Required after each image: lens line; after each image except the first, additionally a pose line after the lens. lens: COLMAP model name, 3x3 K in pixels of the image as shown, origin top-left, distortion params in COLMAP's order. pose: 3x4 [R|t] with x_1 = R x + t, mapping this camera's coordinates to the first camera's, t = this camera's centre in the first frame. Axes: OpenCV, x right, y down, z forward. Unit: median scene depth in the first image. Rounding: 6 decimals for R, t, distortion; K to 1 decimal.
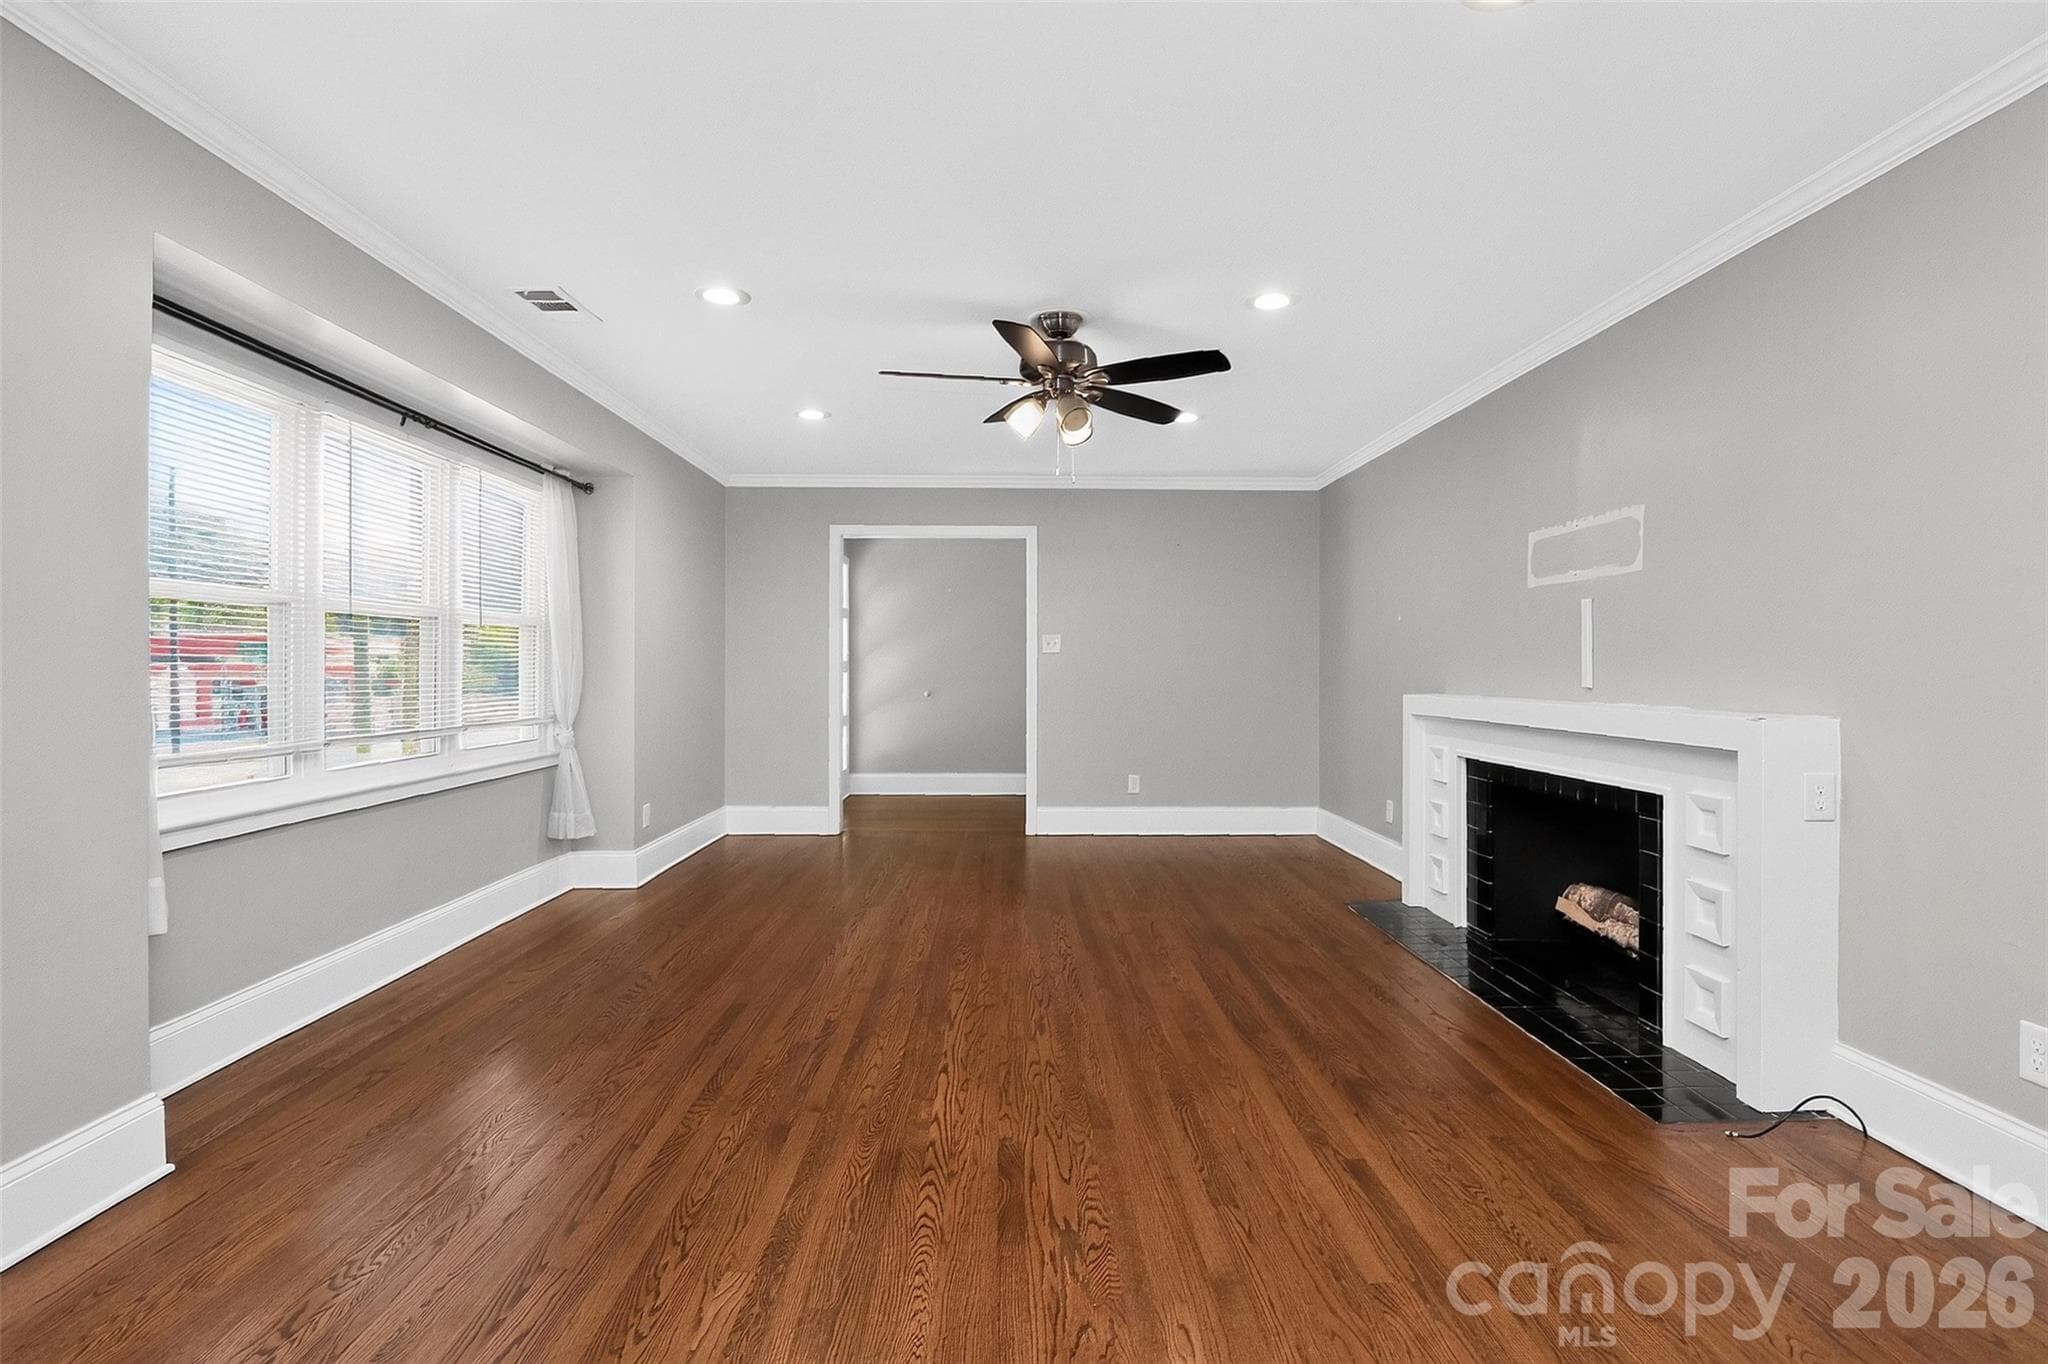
lens RADIAL K [[976.8, 0, 1027.9], [0, 976.8, 673.1], [0, 0, 1]] dist [-0.005035, -0.001426]
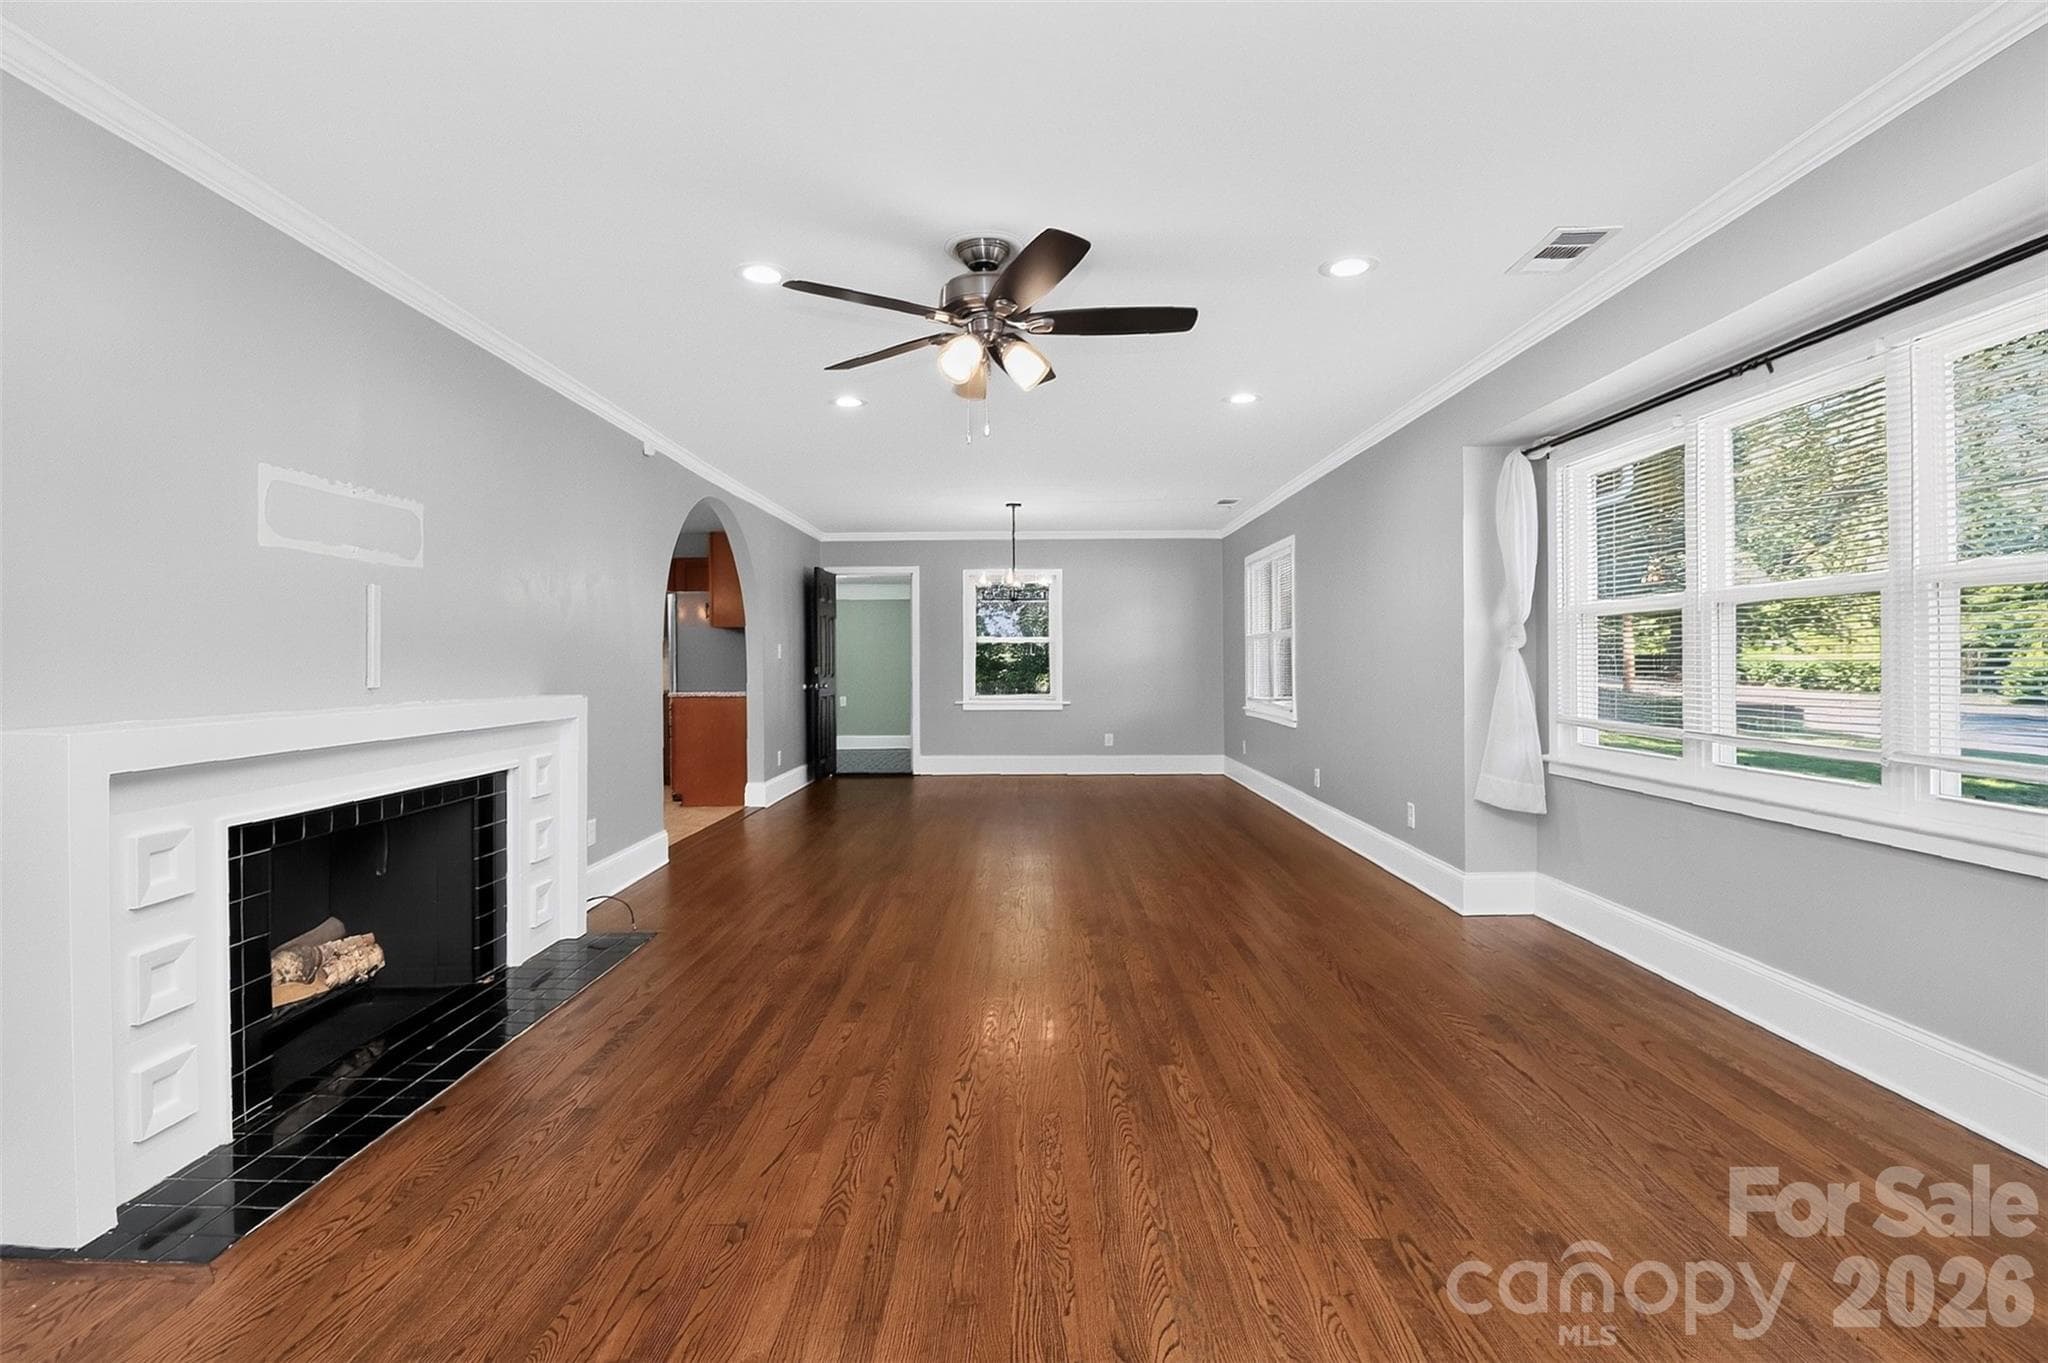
lens RADIAL K [[976.8, 0, 1025.8], [0, 976.8, 674.0], [0, 0, 1]] dist [-0.005035, -0.001426]
pose [[-0.999656, 0.001493, 0.026180, -0.025533], [0.001949, 0.999847, 0.017391, -0.012018], [-0.026151, 0.017436, -0.999506, 1.918401]]
